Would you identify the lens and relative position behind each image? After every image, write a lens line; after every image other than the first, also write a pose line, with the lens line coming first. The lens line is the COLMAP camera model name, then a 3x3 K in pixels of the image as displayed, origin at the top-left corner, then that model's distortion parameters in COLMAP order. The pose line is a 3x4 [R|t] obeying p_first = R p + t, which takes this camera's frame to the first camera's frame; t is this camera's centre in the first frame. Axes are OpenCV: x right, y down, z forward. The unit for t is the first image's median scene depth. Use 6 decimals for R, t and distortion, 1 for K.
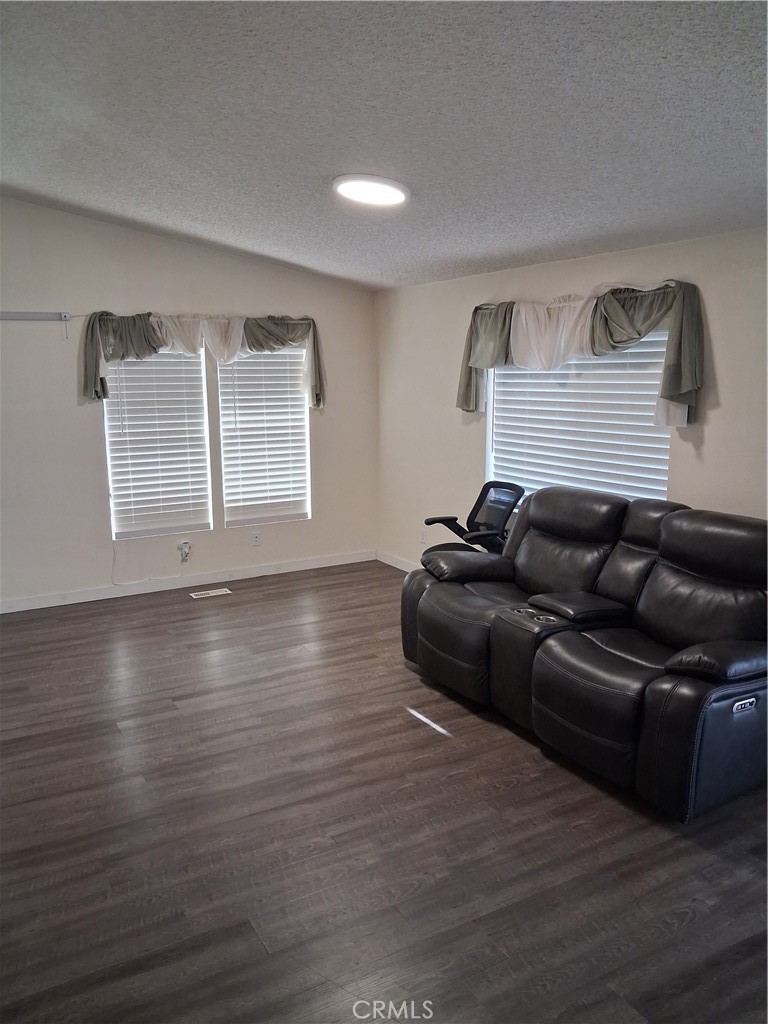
lens RADIAL K [[806.3, 0, 384.0], [0, 806.3, 512.0], [0, 0, 1]] dist [-0.003117, -0.003028]
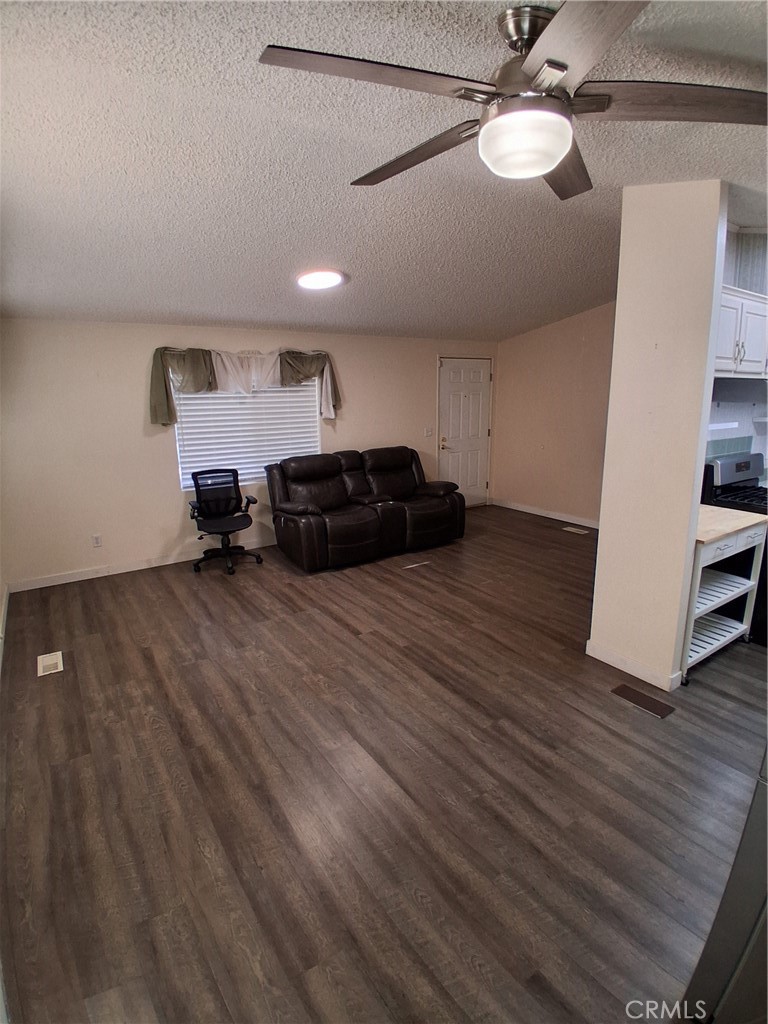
lens RADIAL K [[512.8, 0, 380.5], [0, 512.8, 507.1], [0, 0, 1]] dist [-0.000200, -0.042868]
pose [[-0.072243, -0.209986, 0.975032, -0.916025], [0.192749, 0.956218, 0.220215, -0.134200], [-0.978585, 0.203845, -0.028606, 0.817507]]
